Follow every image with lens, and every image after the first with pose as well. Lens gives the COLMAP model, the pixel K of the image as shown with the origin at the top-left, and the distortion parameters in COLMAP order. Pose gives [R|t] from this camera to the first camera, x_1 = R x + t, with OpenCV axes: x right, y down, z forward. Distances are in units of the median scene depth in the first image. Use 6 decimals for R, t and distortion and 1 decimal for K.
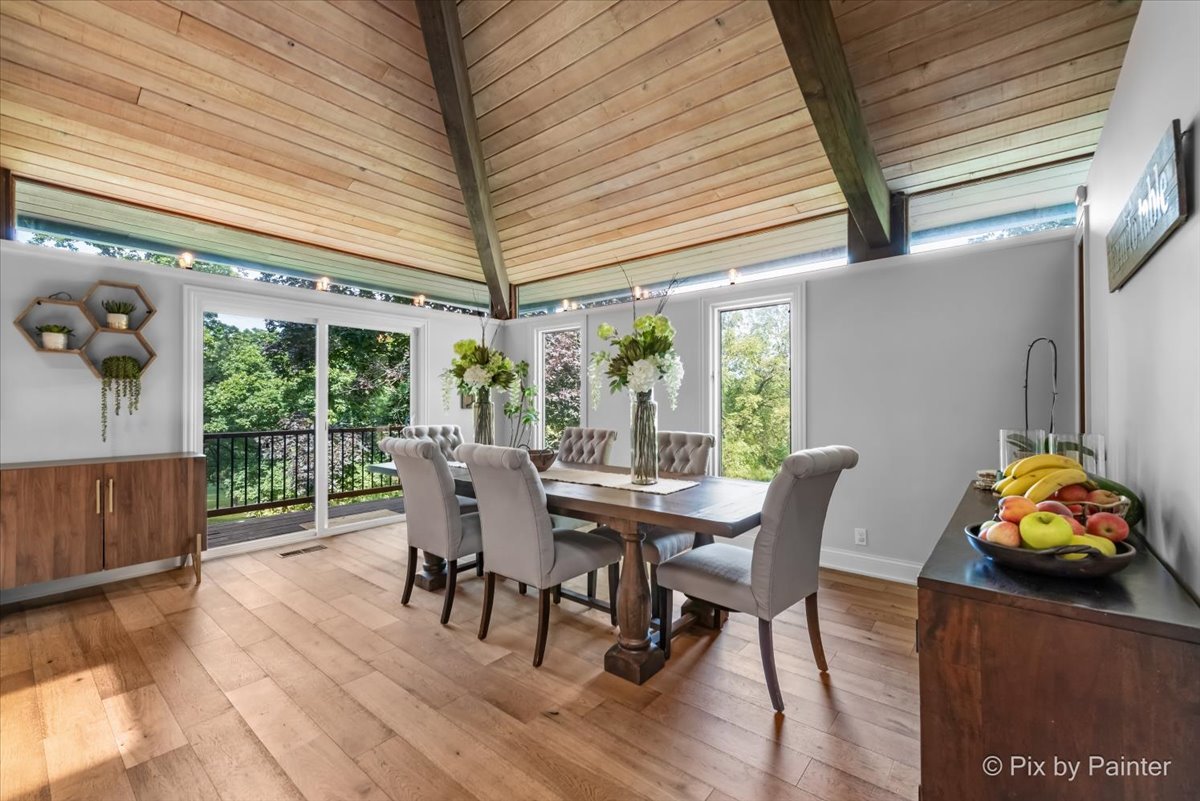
lens RADIAL K [[498.5, 0, 599.5], [0, 498.5, 400.4], [0, 0, 1]] dist [0.013856, -0.000001]
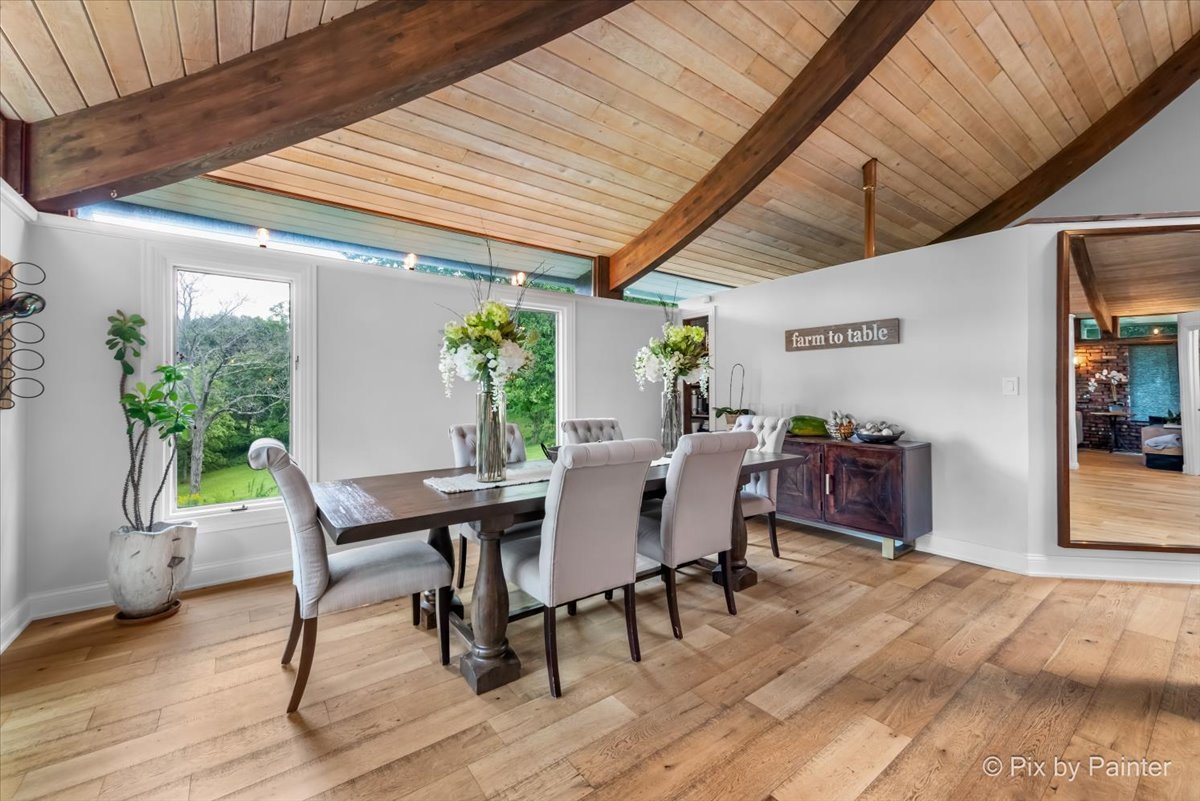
lens RADIAL K [[488.4, 0, 602.1], [0, 488.4, 394.3], [0, 0, 1]] dist [0.032688, -0.000322]
pose [[0.217628, 0.002822, 0.976028, -1.049136], [0.002238, 0.999992, -0.003390, 0.012040], [-0.976029, 0.002922, 0.217620, 0.826544]]
